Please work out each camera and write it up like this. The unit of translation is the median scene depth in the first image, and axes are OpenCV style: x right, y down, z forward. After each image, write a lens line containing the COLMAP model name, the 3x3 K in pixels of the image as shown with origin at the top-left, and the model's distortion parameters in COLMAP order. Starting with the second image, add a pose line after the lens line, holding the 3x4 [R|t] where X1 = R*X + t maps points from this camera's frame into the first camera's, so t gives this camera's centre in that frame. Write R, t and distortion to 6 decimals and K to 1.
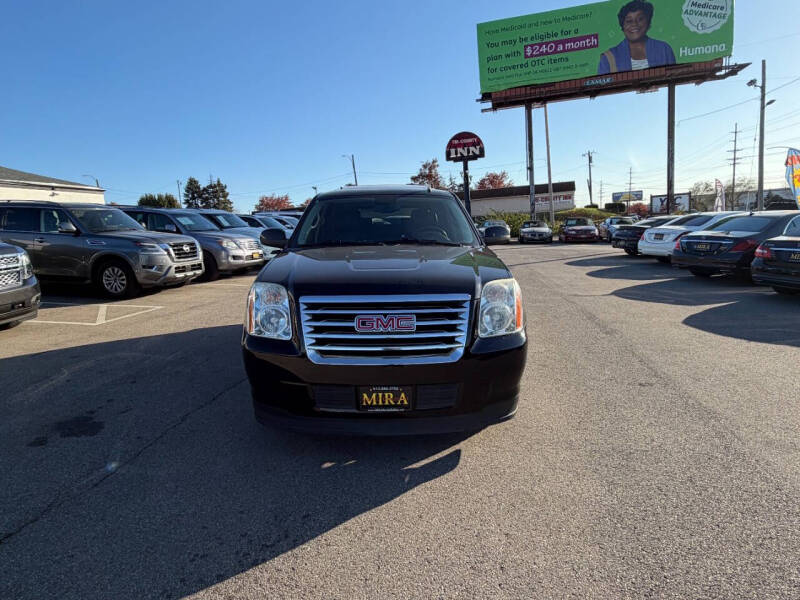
lens RADIAL K [[481.5, 0, 400.0], [0, 481.5, 300.0], [0, 0, 1]] dist [-0.000363, 0.001863]
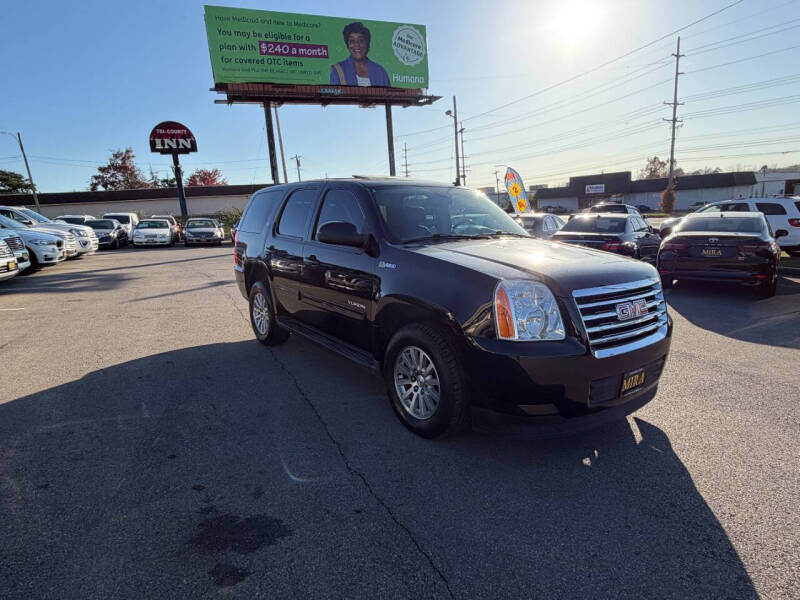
lens RADIAL K [[479.7, 0, 397.1], [0, 479.7, 303.2], [0, 0, 1]] dist [0.001744, 0.001888]
pose [[0.803412, -0.093756, 0.587996, -0.139517], [0.091060, 0.995255, 0.034272, -0.006297], [-0.588419, 0.026008, 0.808138, 0.060453]]
